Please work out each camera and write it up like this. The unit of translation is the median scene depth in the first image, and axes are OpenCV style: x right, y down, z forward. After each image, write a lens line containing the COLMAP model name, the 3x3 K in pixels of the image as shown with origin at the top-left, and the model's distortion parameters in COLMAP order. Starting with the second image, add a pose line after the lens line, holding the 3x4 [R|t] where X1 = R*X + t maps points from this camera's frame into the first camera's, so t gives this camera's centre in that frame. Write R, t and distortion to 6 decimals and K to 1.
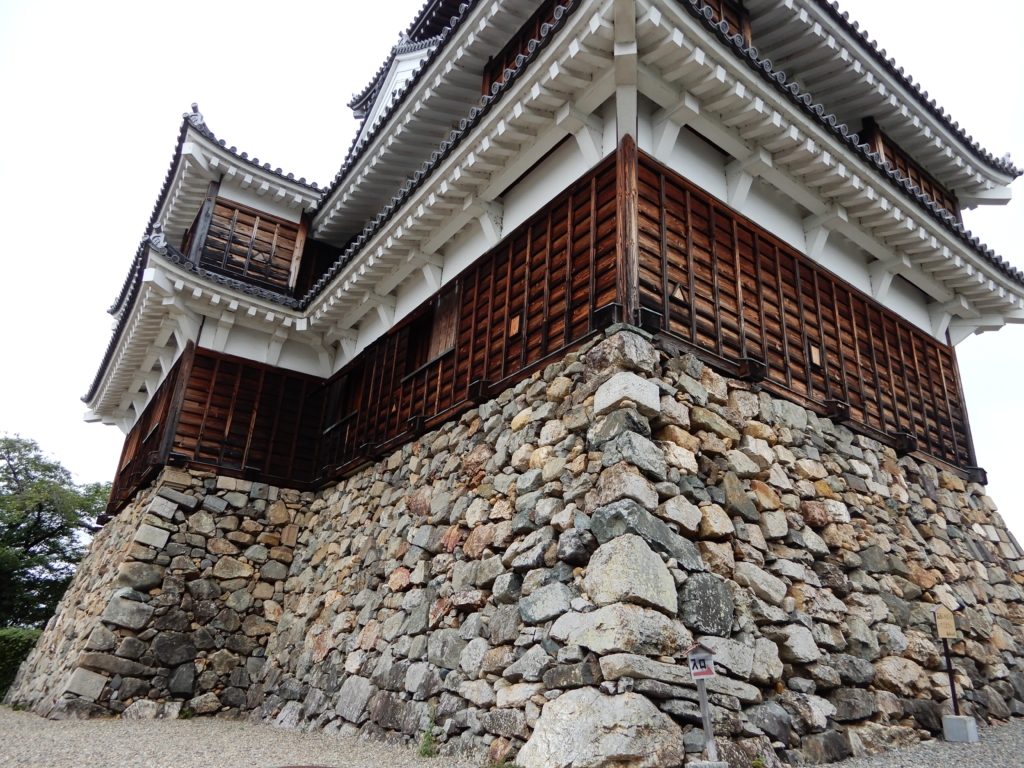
lens RADIAL K [[723.8, 0, 512.0], [0, 723.8, 384.0], [0, 0, 1]] dist [0.005961, -0.004358]
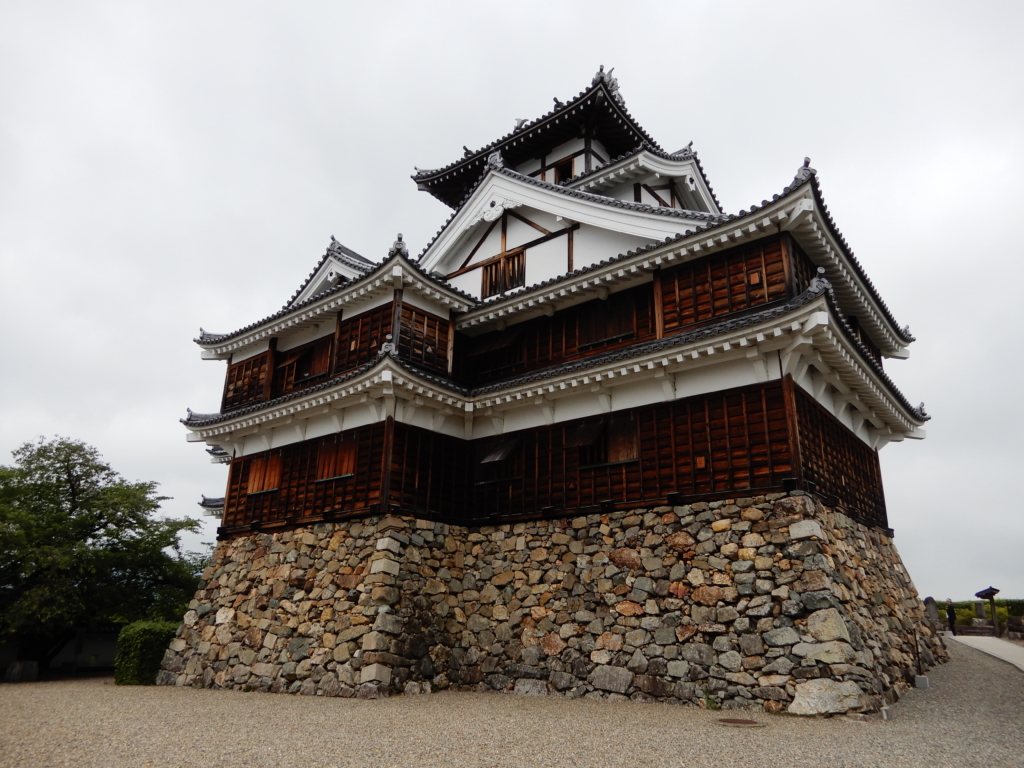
lens RADIAL K [[723.8, 0, 512.0], [0, 723.8, 384.0], [0, 0, 1]] dist [0.005961, -0.004358]
pose [[0.962527, 0.055809, 0.265381, -0.971245], [-0.076872, 0.994605, 0.069649, -0.380976], [-0.260063, -0.087439, 0.961625, -0.560336]]
